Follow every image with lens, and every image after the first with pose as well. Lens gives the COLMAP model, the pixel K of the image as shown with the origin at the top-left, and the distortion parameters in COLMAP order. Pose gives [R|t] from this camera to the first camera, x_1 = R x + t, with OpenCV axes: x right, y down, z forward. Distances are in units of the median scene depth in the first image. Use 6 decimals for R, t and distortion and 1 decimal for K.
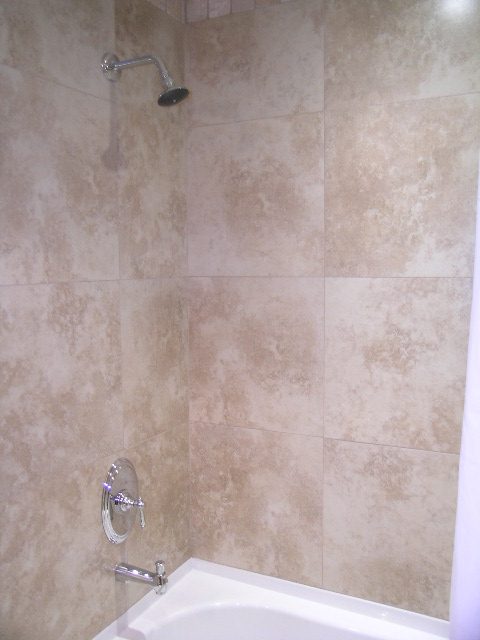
lens RADIAL K [[531.3, 0, 237.3], [0, 531.3, 310.8], [0, 0, 1]] dist [-0.141846, 0.117065]
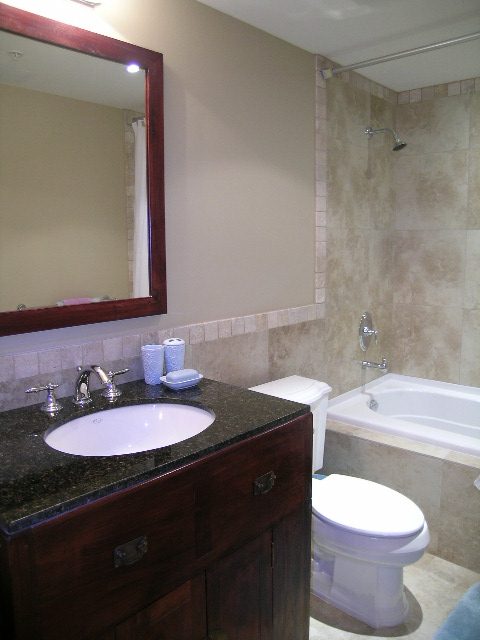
lens RADIAL K [[453.6, 0, 238.8], [0, 453.6, 307.9], [0, 0, 1]] dist [-0.171224, 0.087208]
pose [[0.959278, 0.038005, -0.279895, -0.201284], [-0.022154, 0.997978, 0.059582, 0.158499], [0.281594, -0.050955, 0.958180, -0.879317]]
